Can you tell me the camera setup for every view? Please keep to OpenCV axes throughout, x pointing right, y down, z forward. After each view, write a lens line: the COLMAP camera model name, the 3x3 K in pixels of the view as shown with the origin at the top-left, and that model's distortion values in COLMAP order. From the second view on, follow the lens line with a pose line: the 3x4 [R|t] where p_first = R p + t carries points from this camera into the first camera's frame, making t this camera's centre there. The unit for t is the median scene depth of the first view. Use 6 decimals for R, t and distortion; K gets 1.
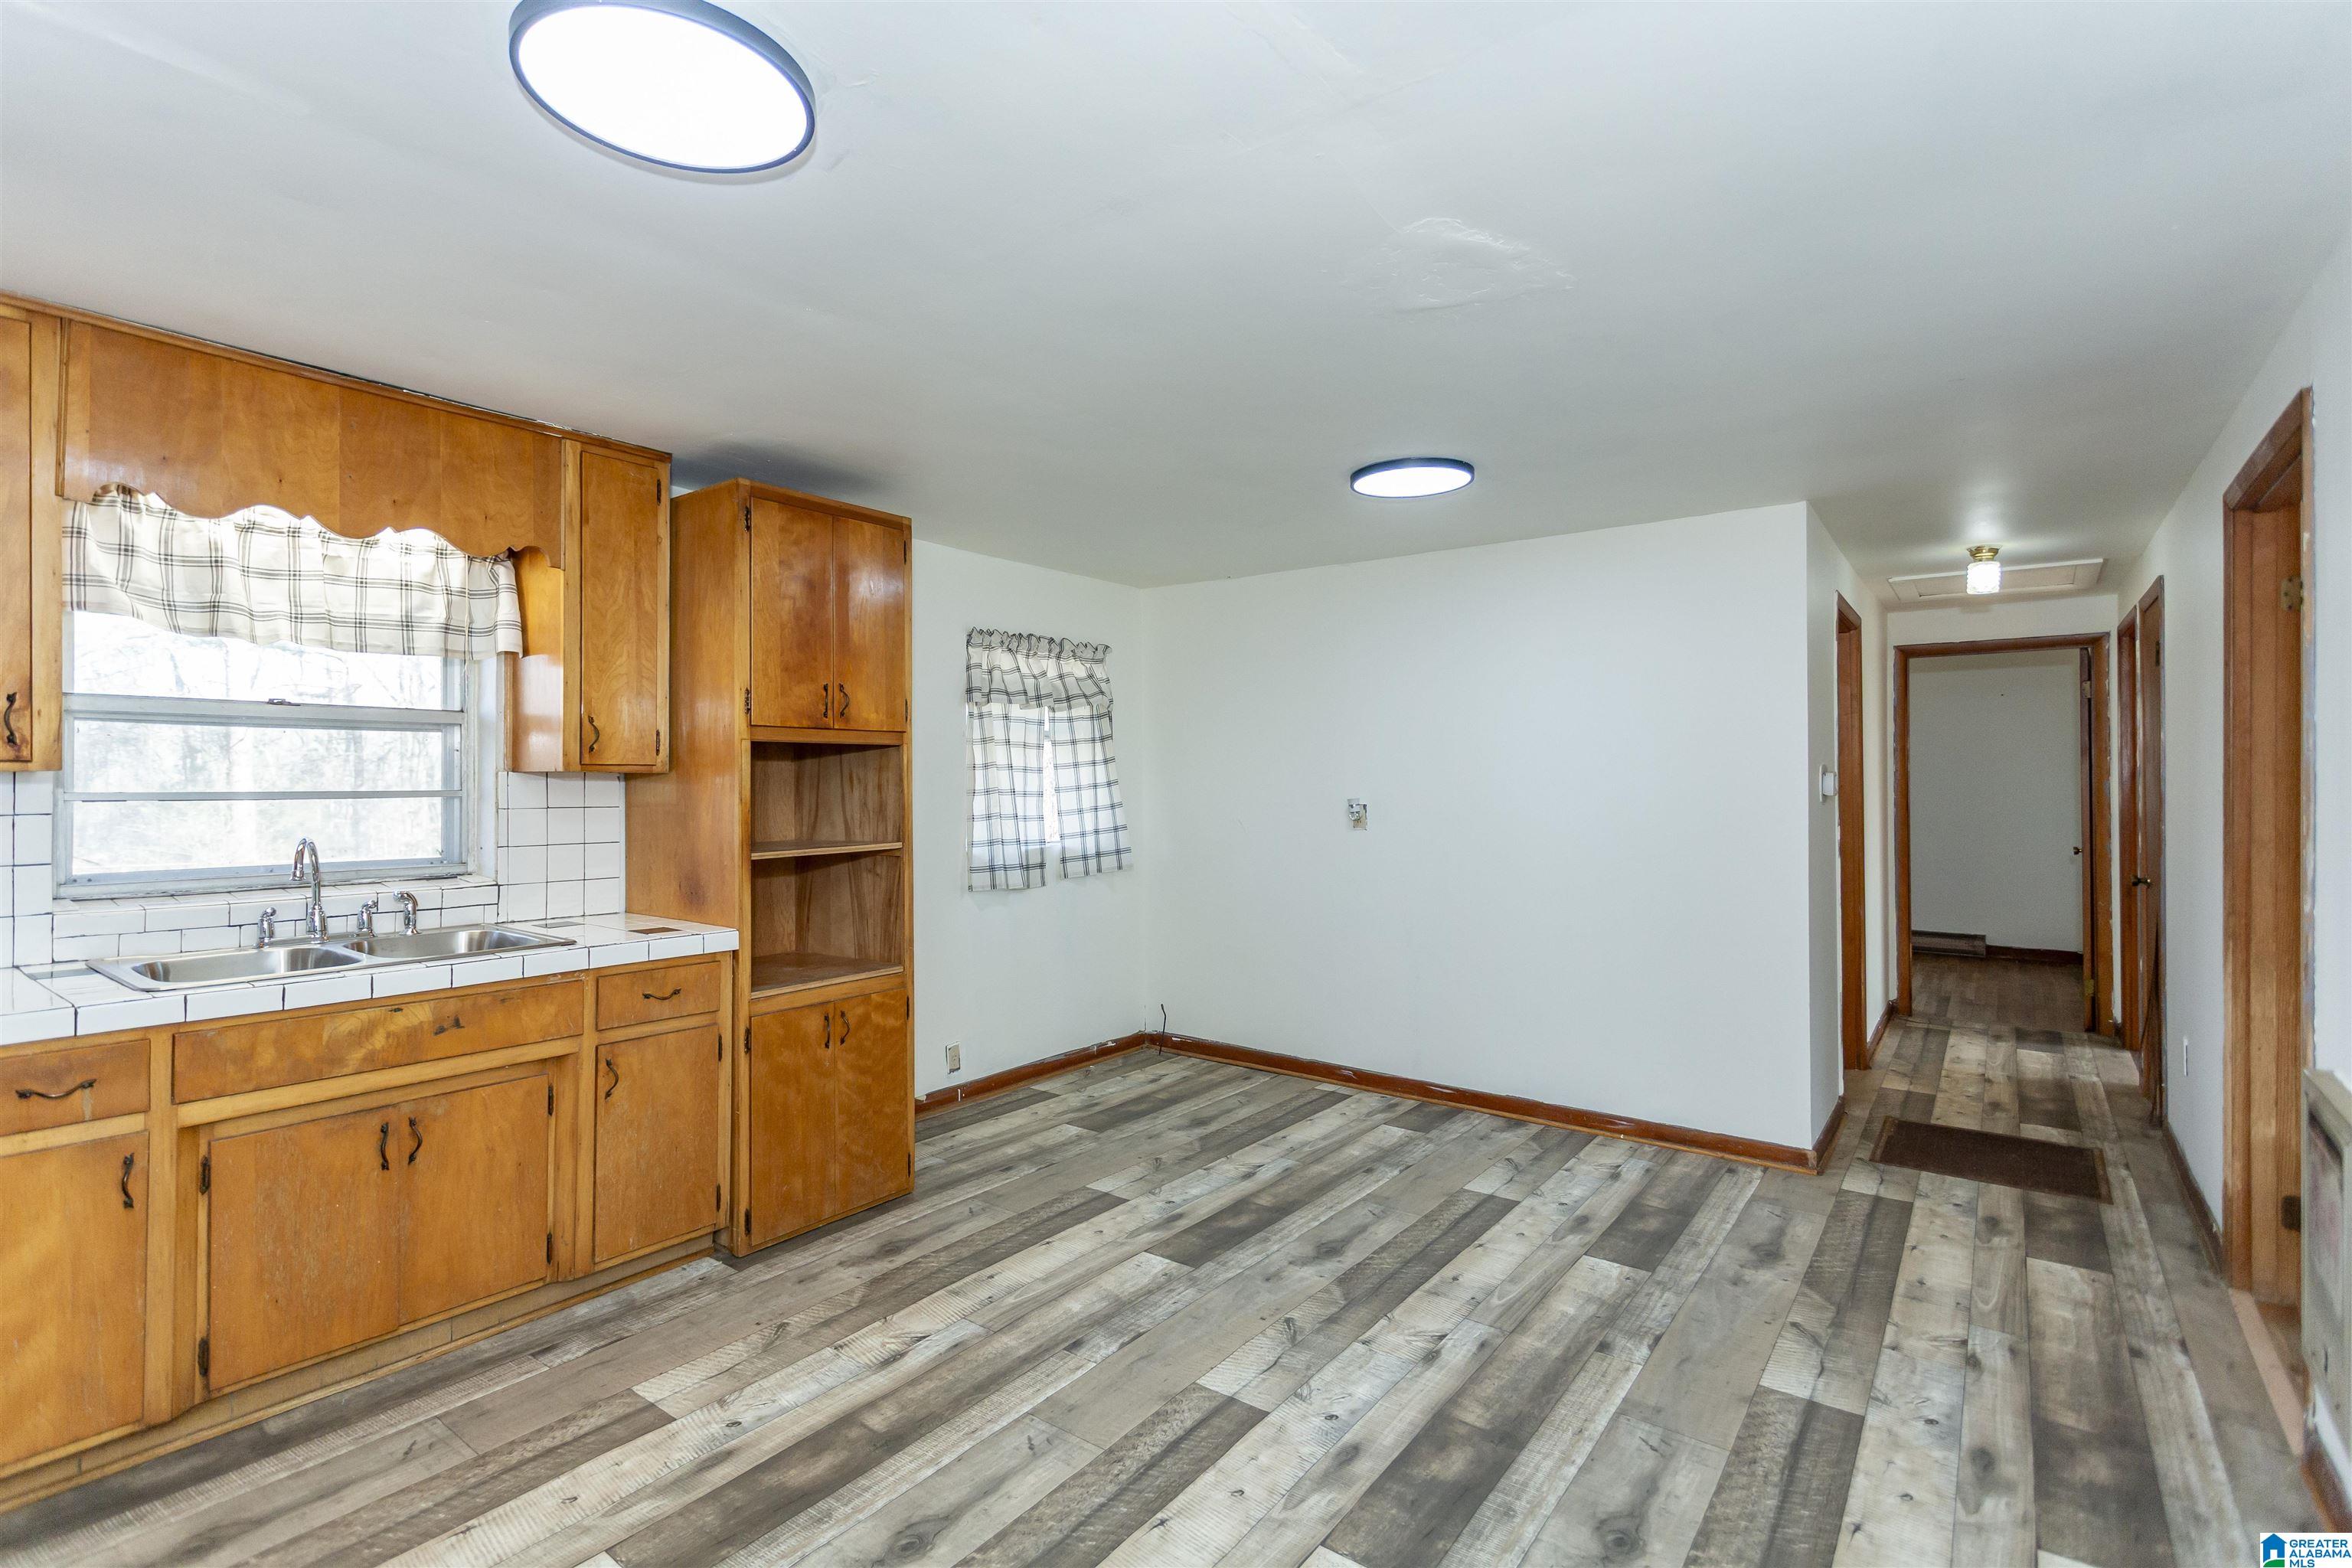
lens RADIAL K [[1145.3, 0, 1161.6], [0, 1145.3, 776.0], [0, 0, 1]] dist [0.003149, 0.000748]
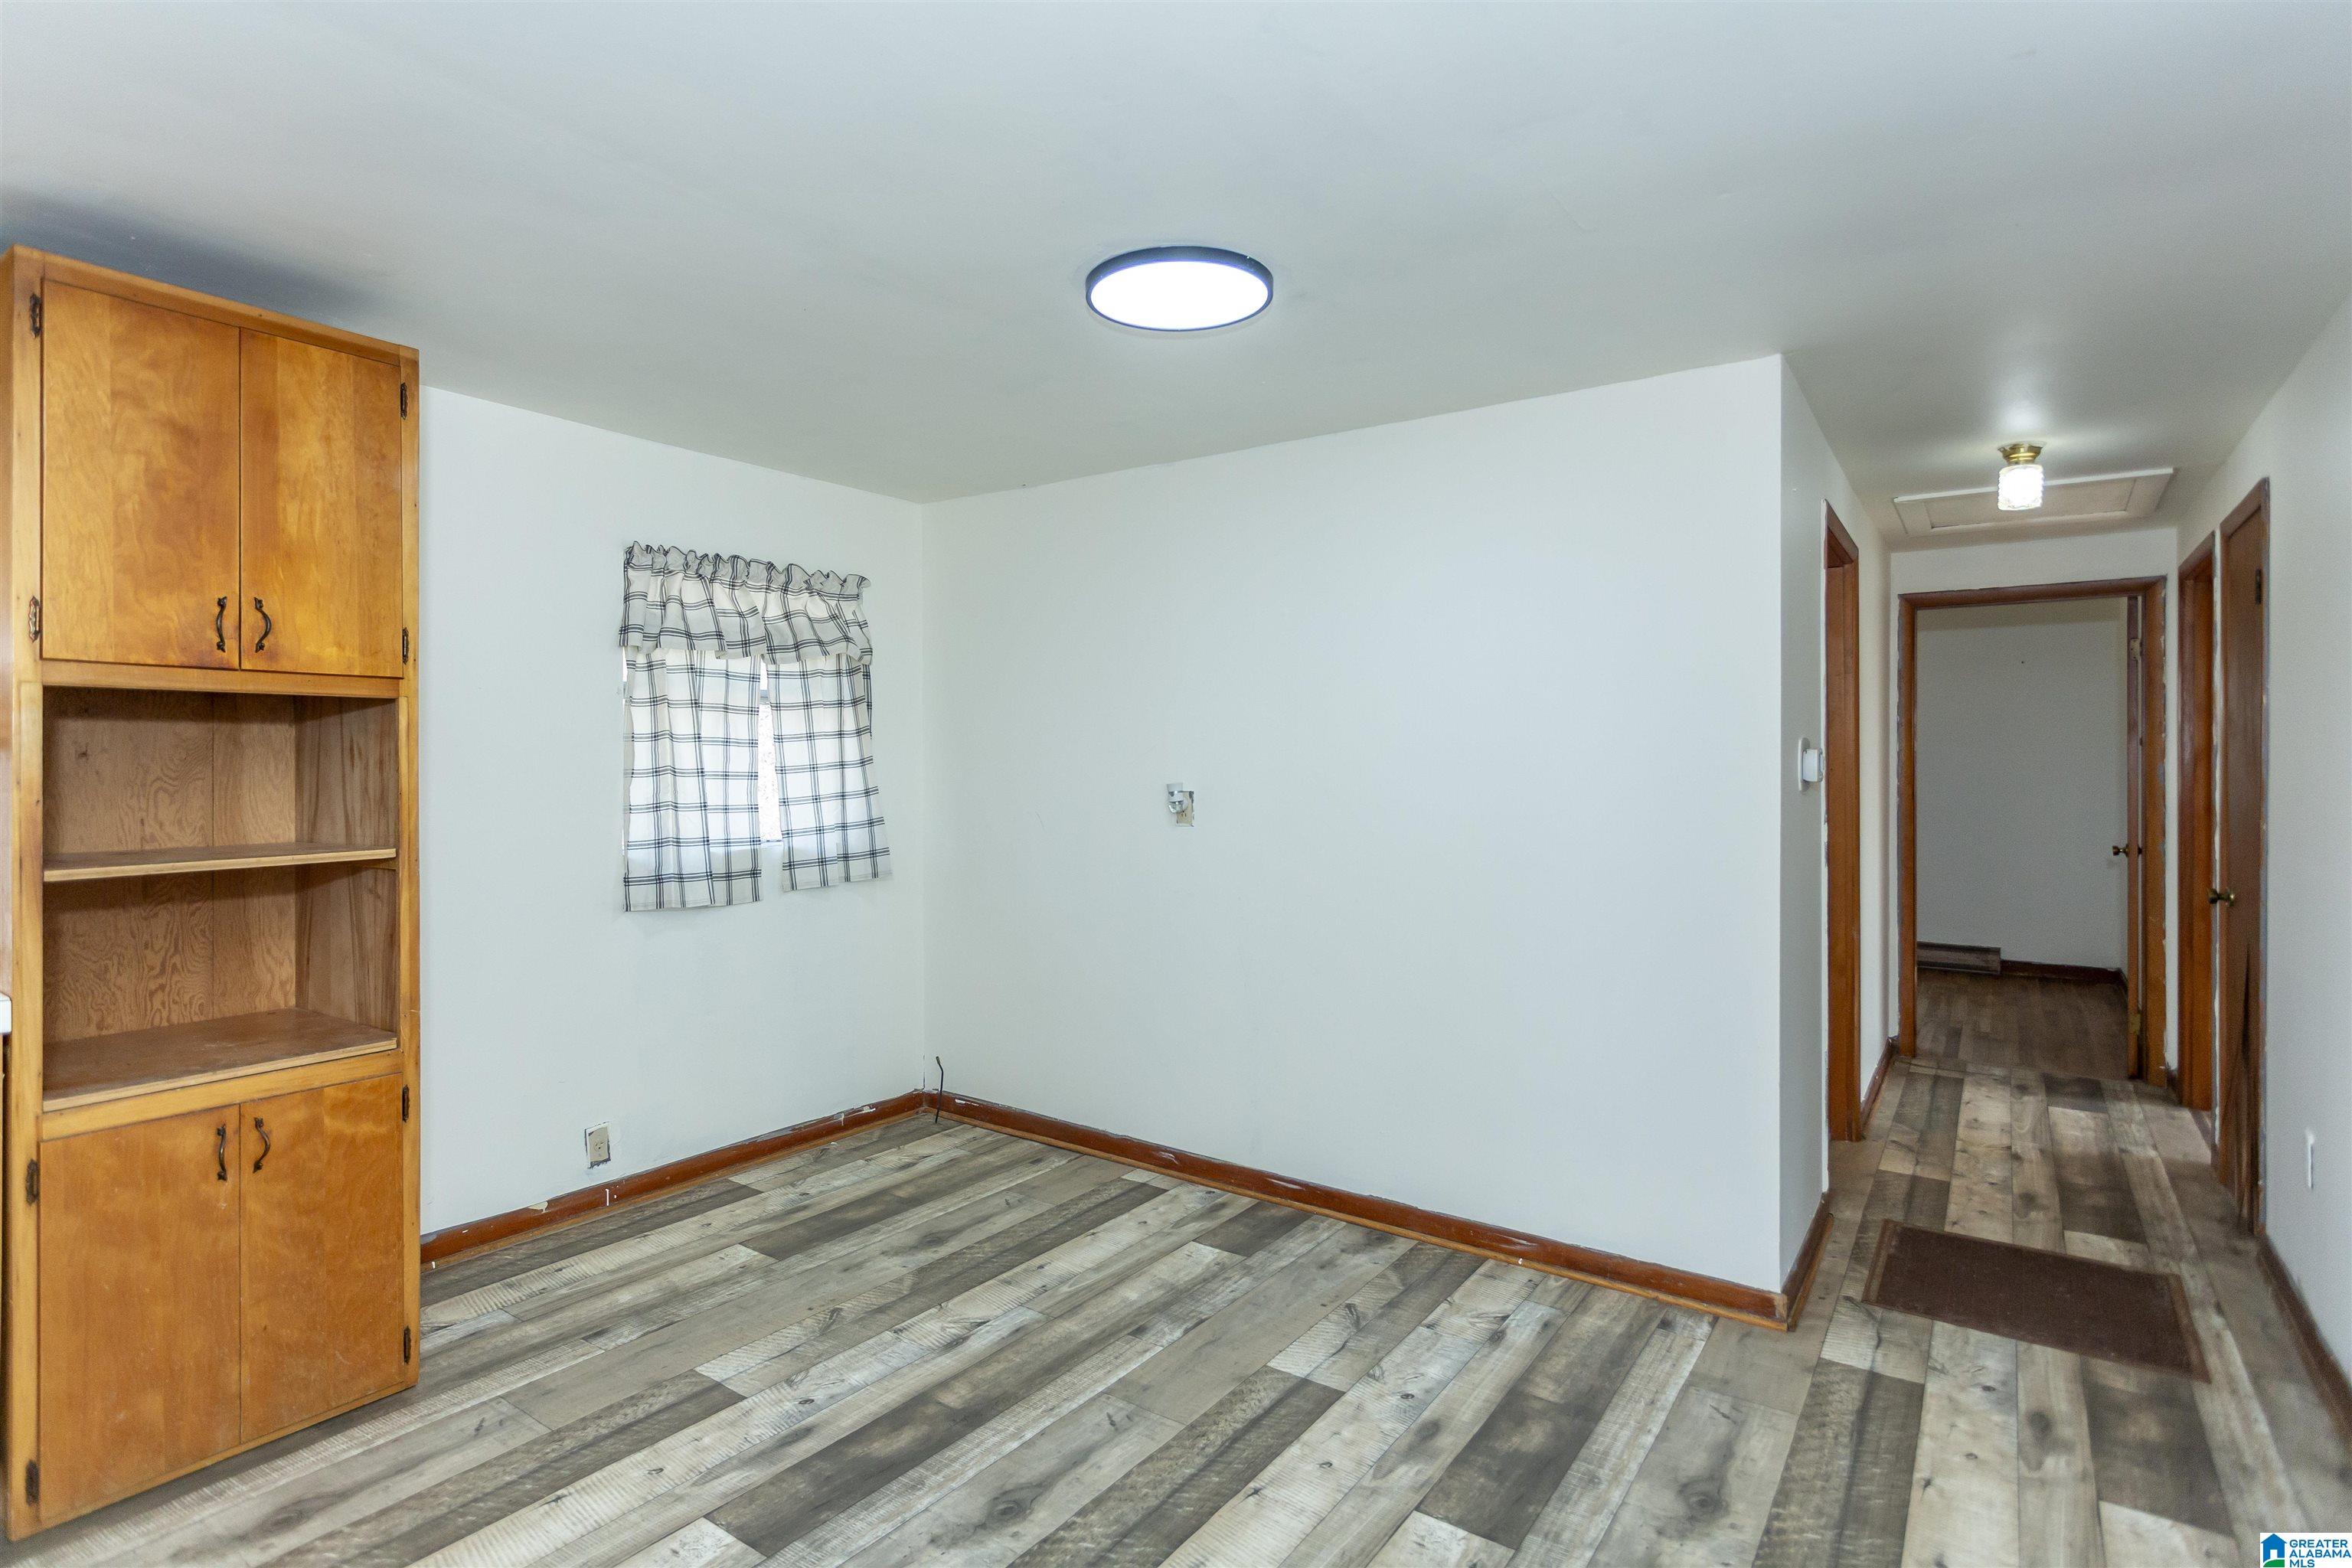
lens RADIAL K [[1201.0, 0, 1168.8], [0, 1201.0, 765.3], [0, 0, 1]] dist [-0.002291, 0.000620]
pose [[0.999645, 0.004288, 0.026312, 0.213000], [-0.004444, 0.999973, 0.005846, 0.005278], [-0.026286, -0.005961, 0.999637, 0.345252]]
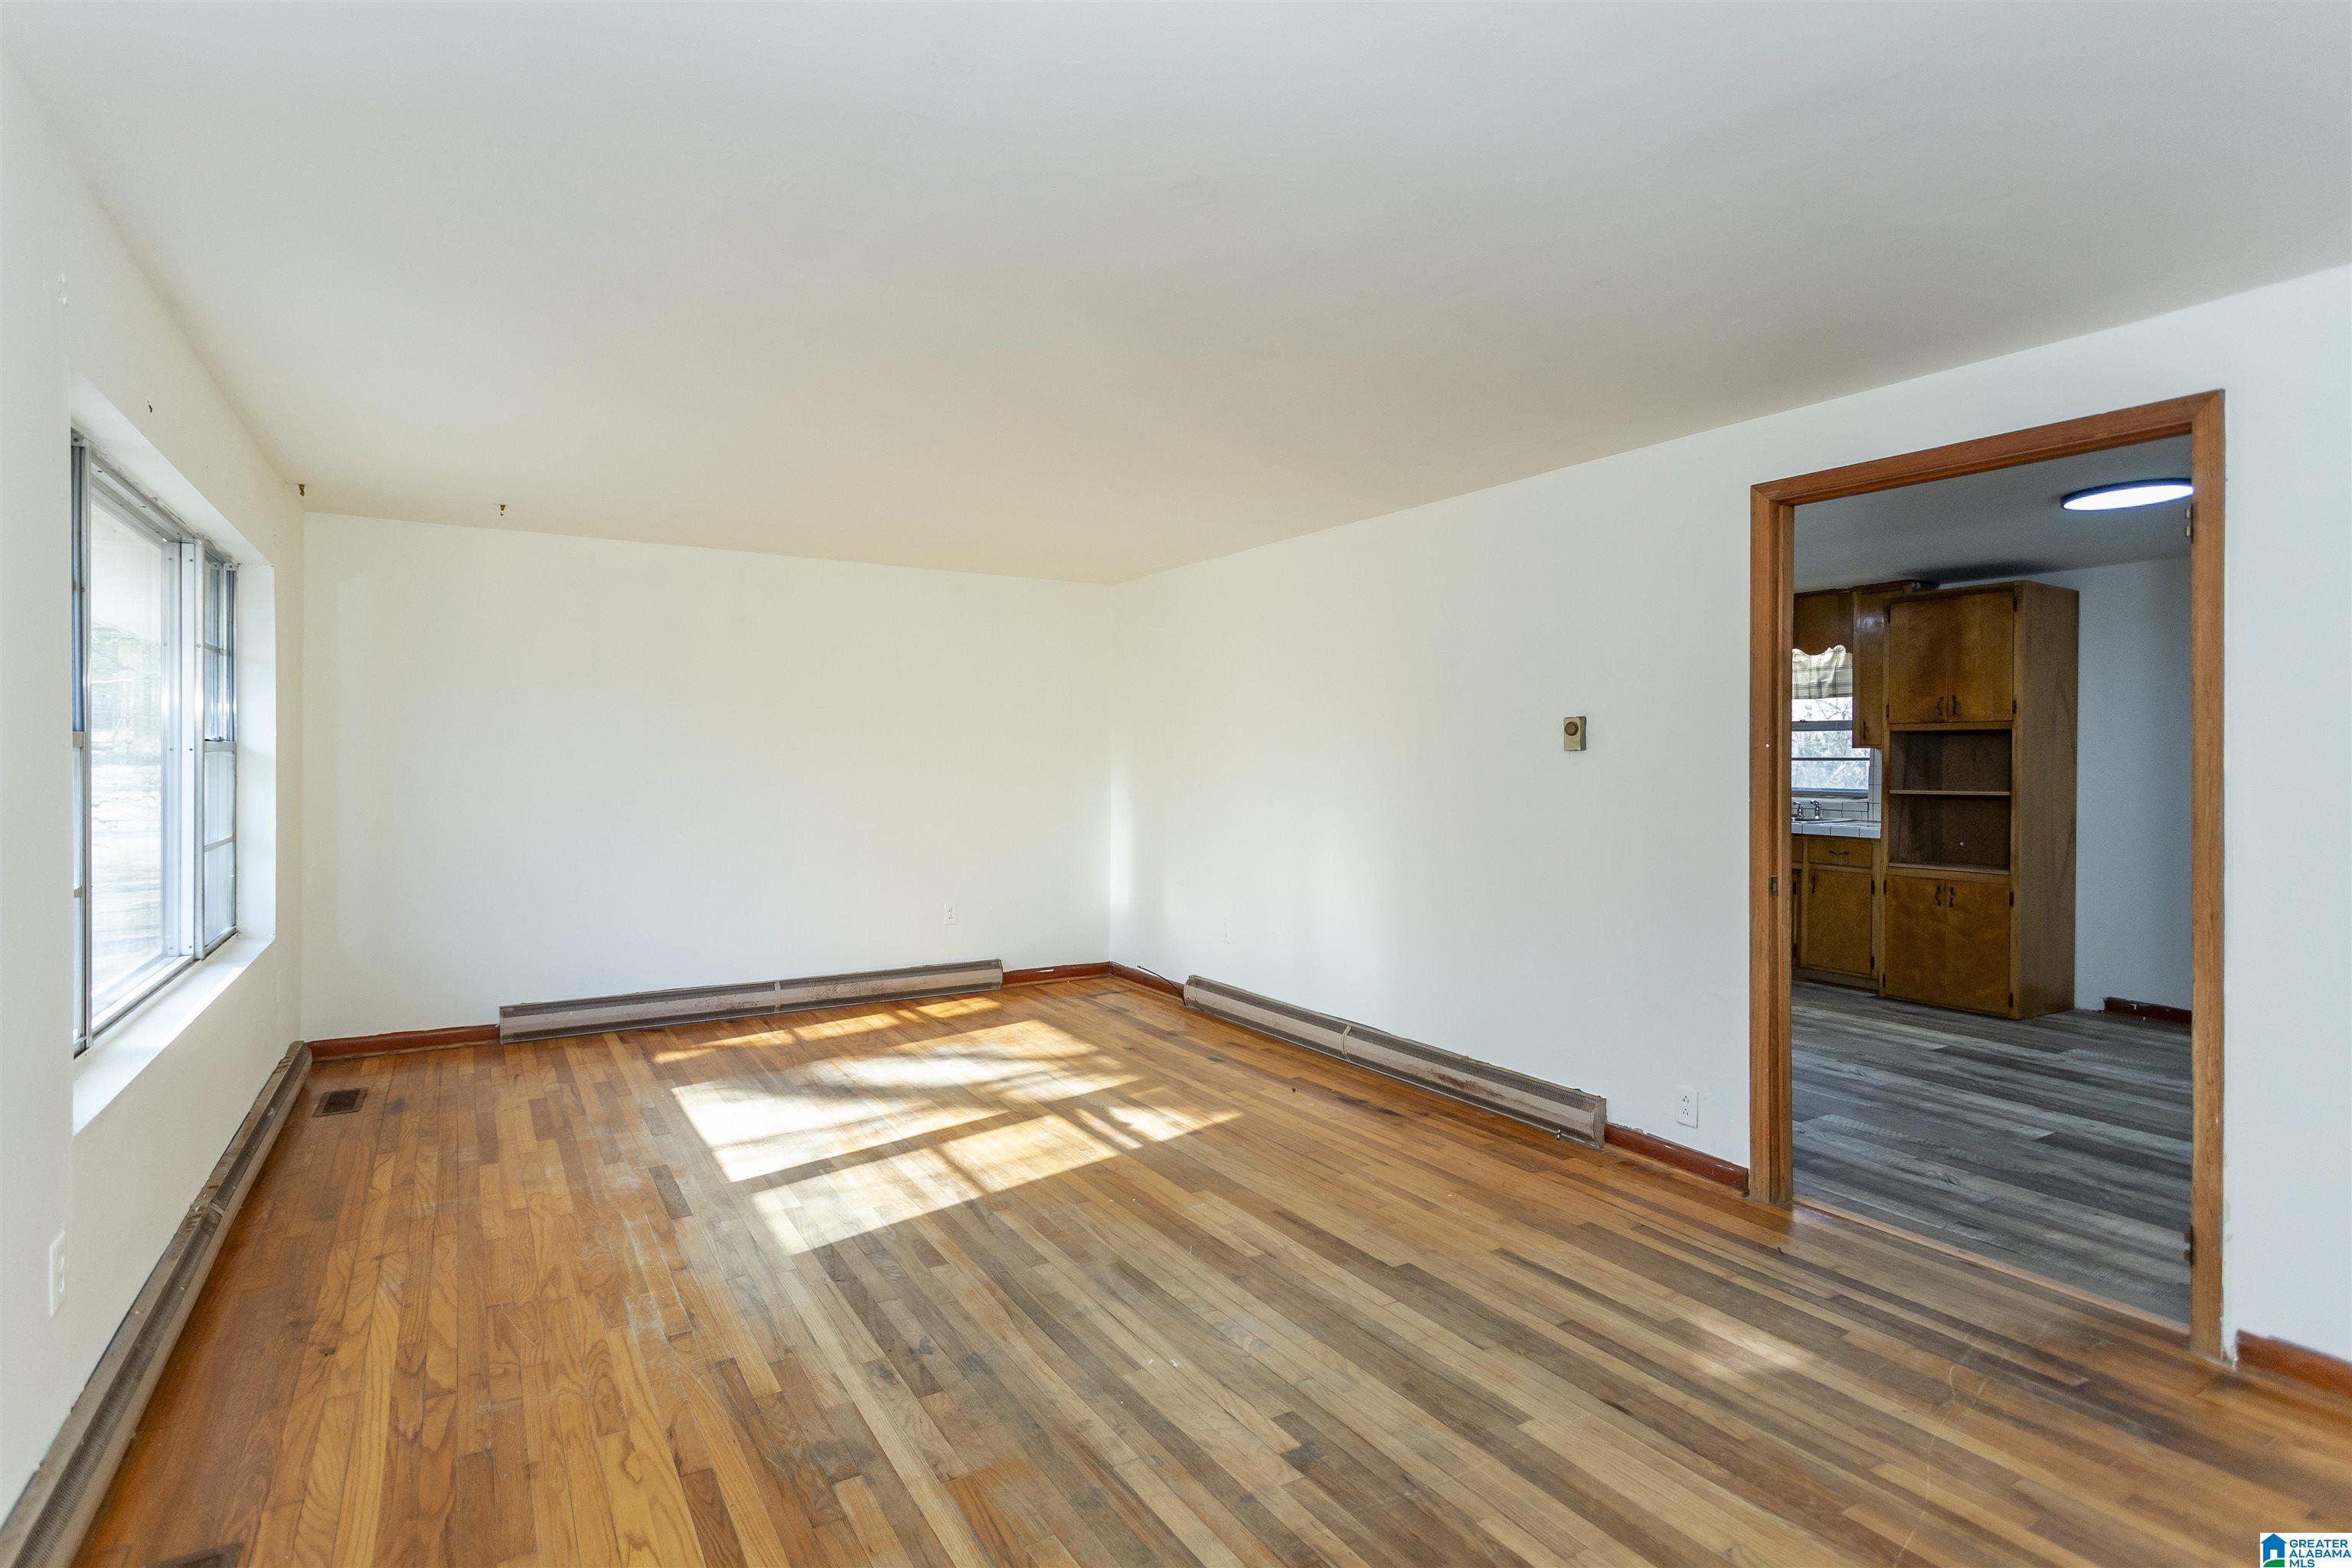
lens RADIAL K [[1134.7, 0, 1170.3], [0, 1134.7, 766.5], [0, 0, 1]] dist [-0.000841, 0.001244]
pose [[-0.354036, 0.010047, -0.935178, 1.796690], [0.004057, 0.999949, 0.009206, 0.004820], [0.935223, -0.000535, -0.354059, 0.534623]]
